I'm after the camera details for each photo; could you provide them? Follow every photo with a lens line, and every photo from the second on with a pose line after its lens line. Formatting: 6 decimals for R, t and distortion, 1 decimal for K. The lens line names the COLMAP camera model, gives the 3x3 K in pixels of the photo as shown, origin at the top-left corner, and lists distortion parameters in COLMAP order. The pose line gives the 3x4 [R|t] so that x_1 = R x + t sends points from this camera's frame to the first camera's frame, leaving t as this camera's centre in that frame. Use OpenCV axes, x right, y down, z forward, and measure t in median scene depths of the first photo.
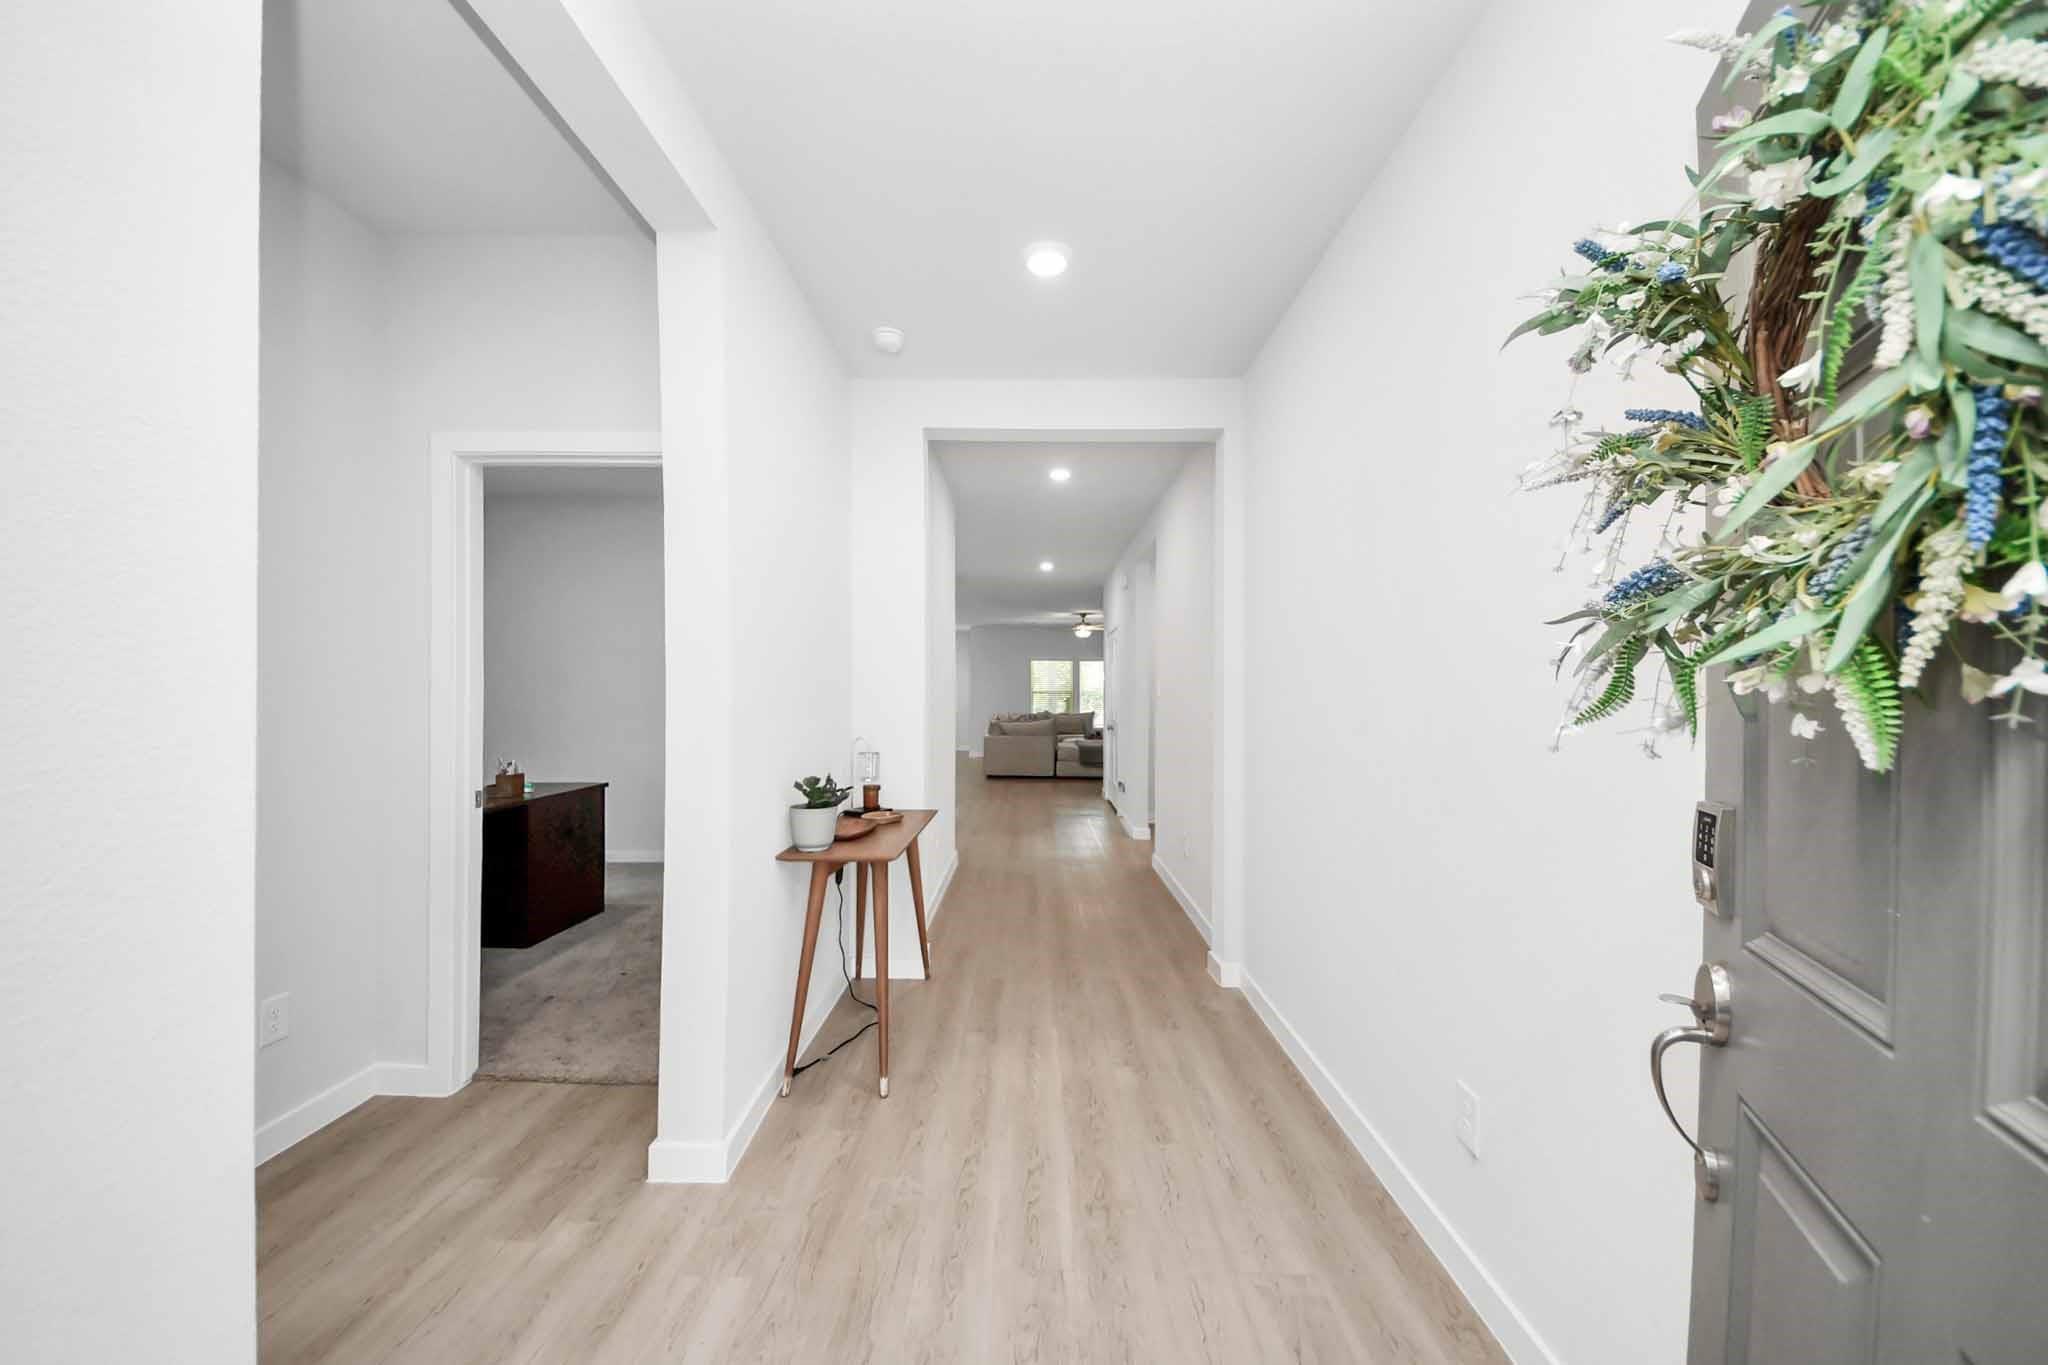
lens RADIAL K [[734.2, 0, 1019.8], [0, 734.2, 683.1], [0, 0, 1]] dist [0.029179, -0.020855]
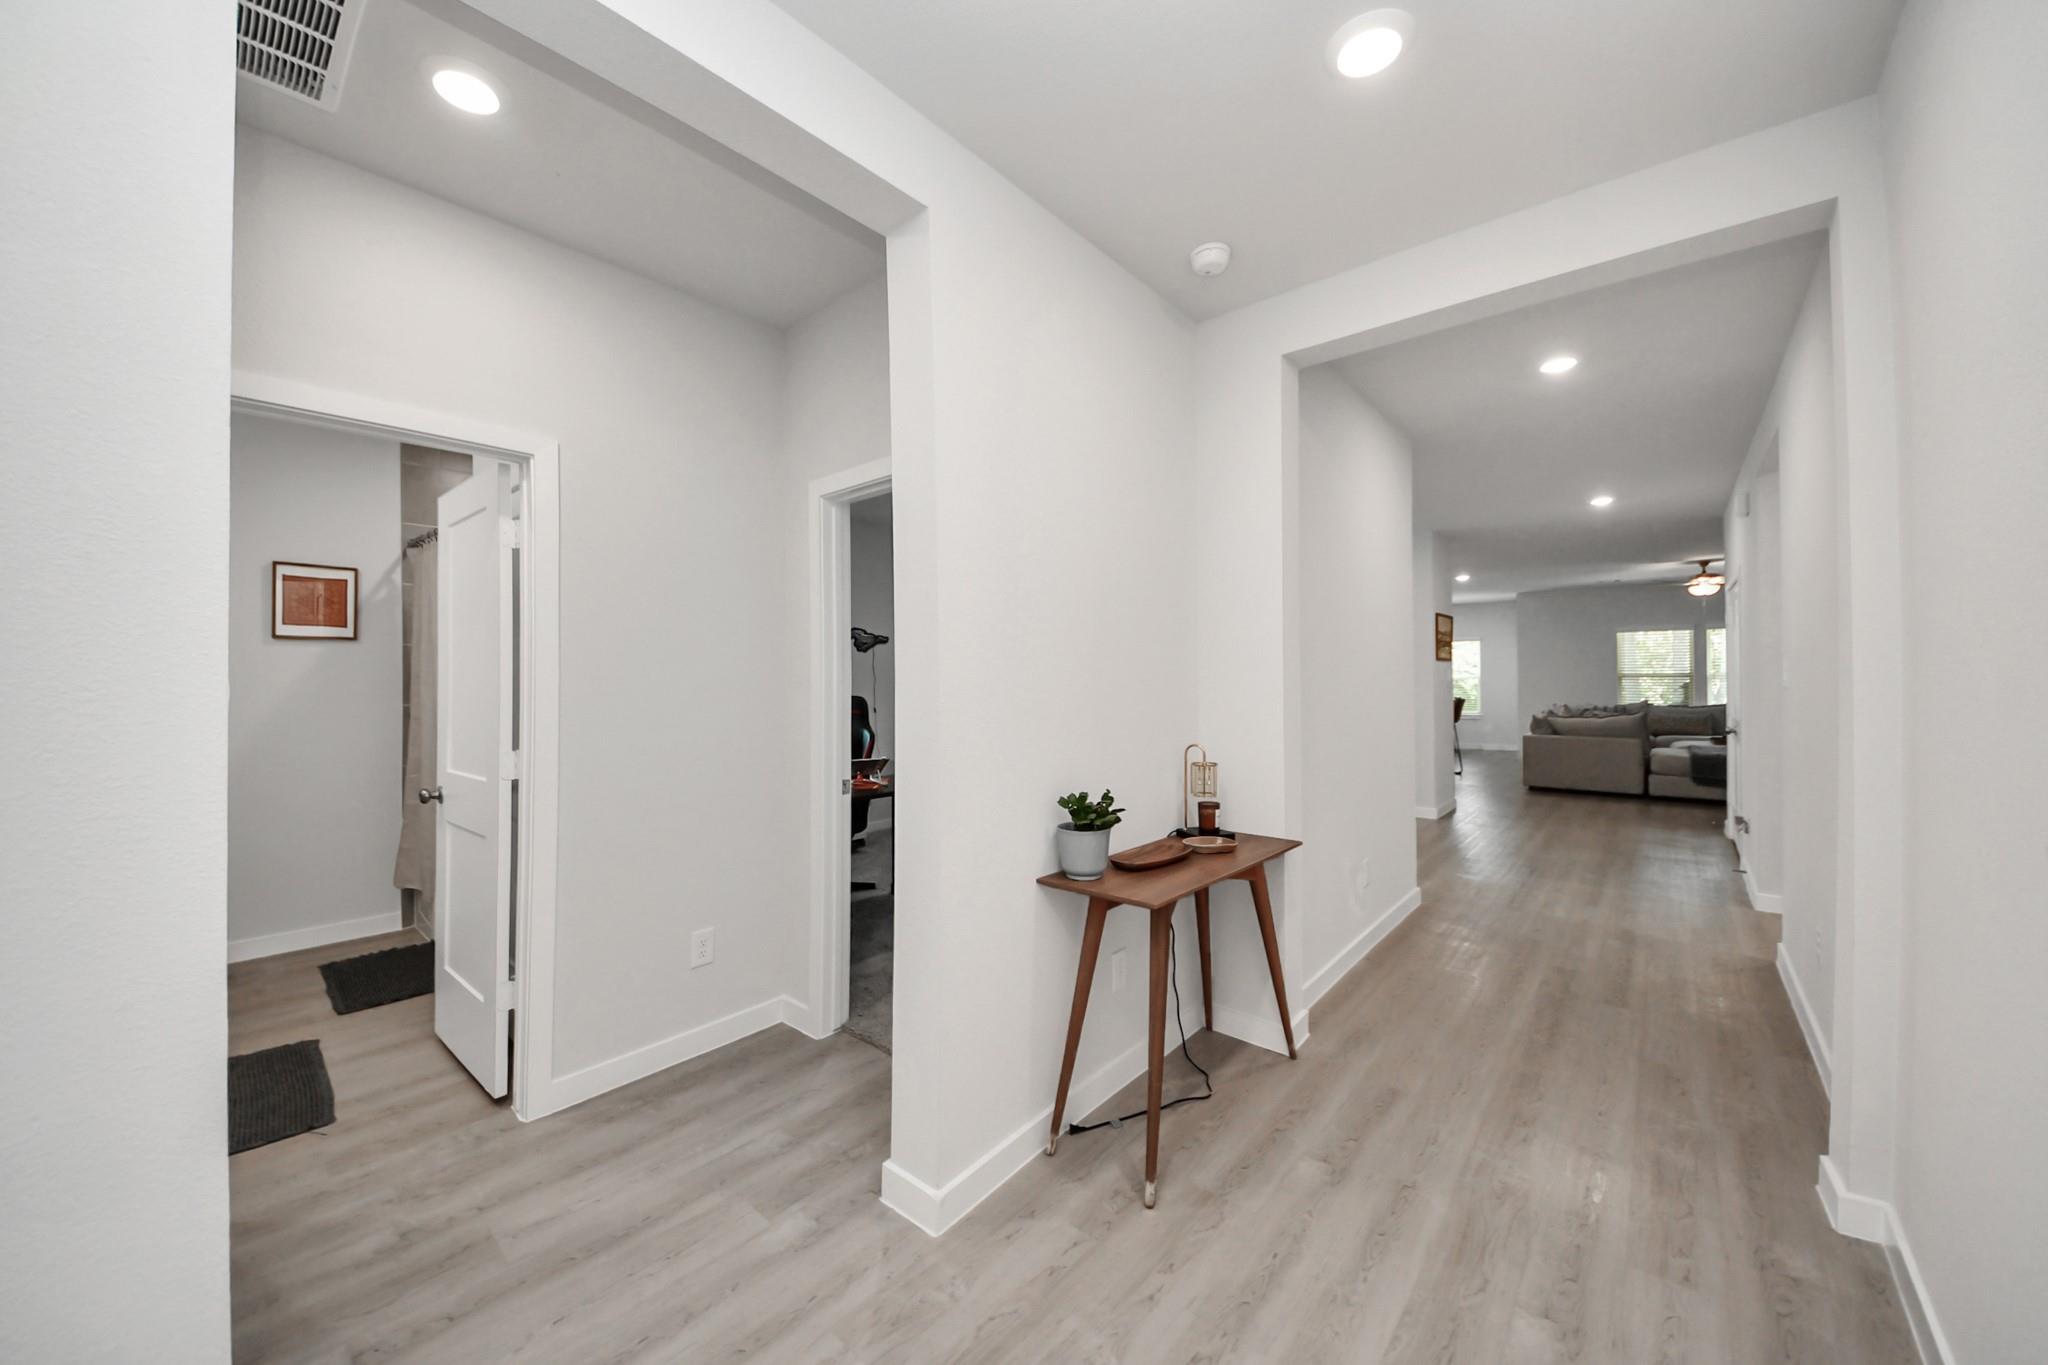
lens RADIAL K [[734.2, 0, 1019.8], [0, 734.2, 683.1], [0, 0, 1]] dist [0.029179, -0.020855]
pose [[0.766728, -0.011954, -0.641861, 0.182382], [0.023324, 0.999685, 0.009244, -0.008032], [0.641548, -0.022058, 0.766766, 0.256765]]
